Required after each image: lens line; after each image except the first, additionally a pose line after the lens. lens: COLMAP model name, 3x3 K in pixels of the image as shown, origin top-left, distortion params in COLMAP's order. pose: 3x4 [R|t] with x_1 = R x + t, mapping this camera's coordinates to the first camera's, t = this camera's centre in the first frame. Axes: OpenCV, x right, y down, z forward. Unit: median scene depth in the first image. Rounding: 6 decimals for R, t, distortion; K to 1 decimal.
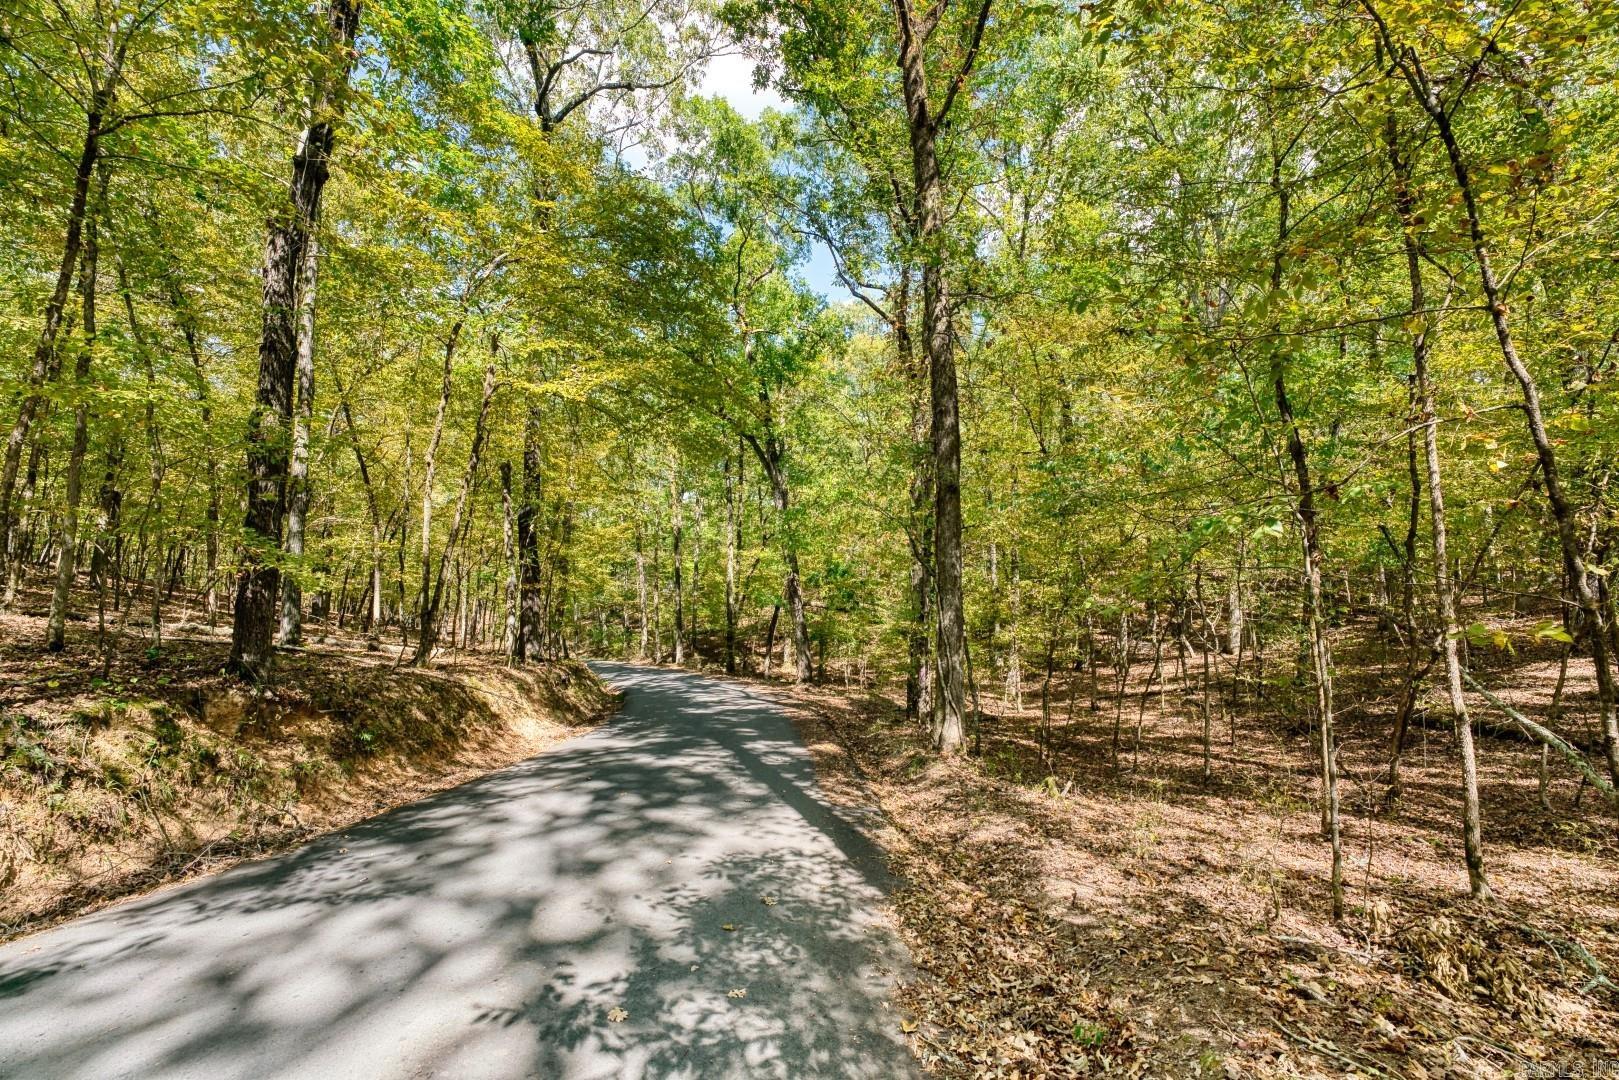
lens RADIAL K [[635.6, 0, 809.5], [0, 635.6, 540.0], [0, 0, 1]] dist [-0.045669, 0.006561]
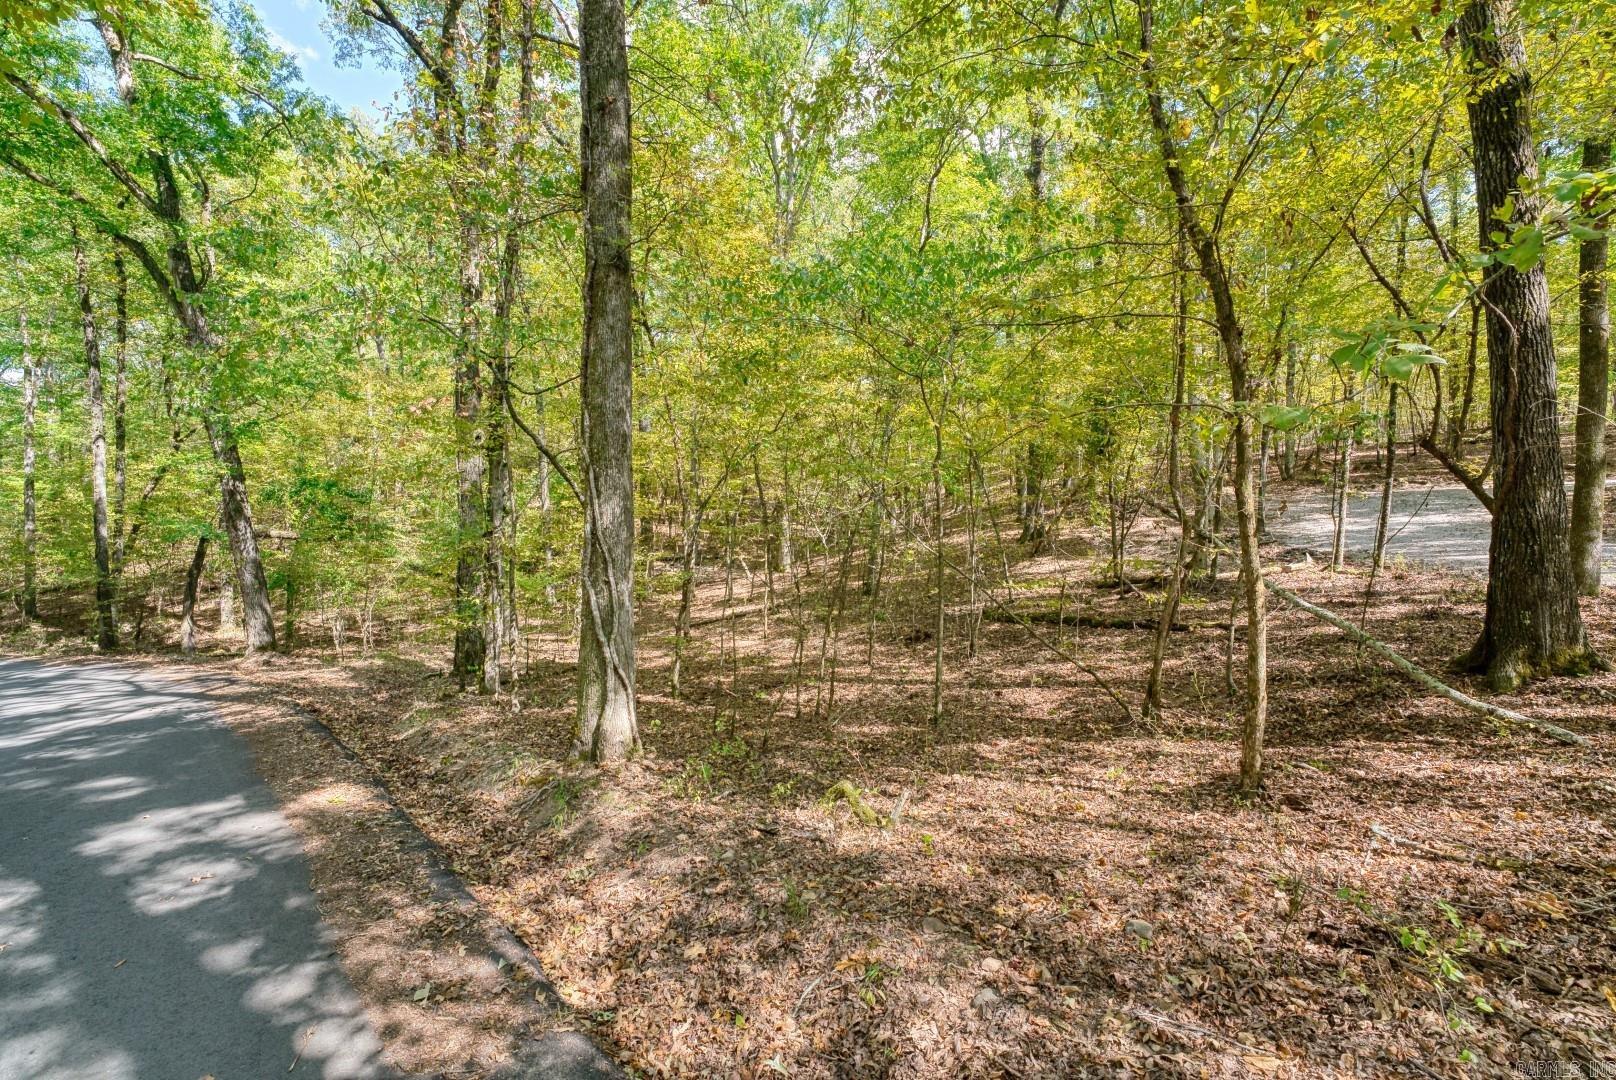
lens RADIAL K [[680.5, 0, 805.2], [0, 680.5, 525.2], [0, 0, 1]] dist [-0.017696, 0.000231]
pose [[0.778806, -0.019729, 0.626954, -0.003289], [-0.035489, 0.996518, 0.075443, 0.026030], [-0.626260, -0.081006, 0.775395, 0.137634]]
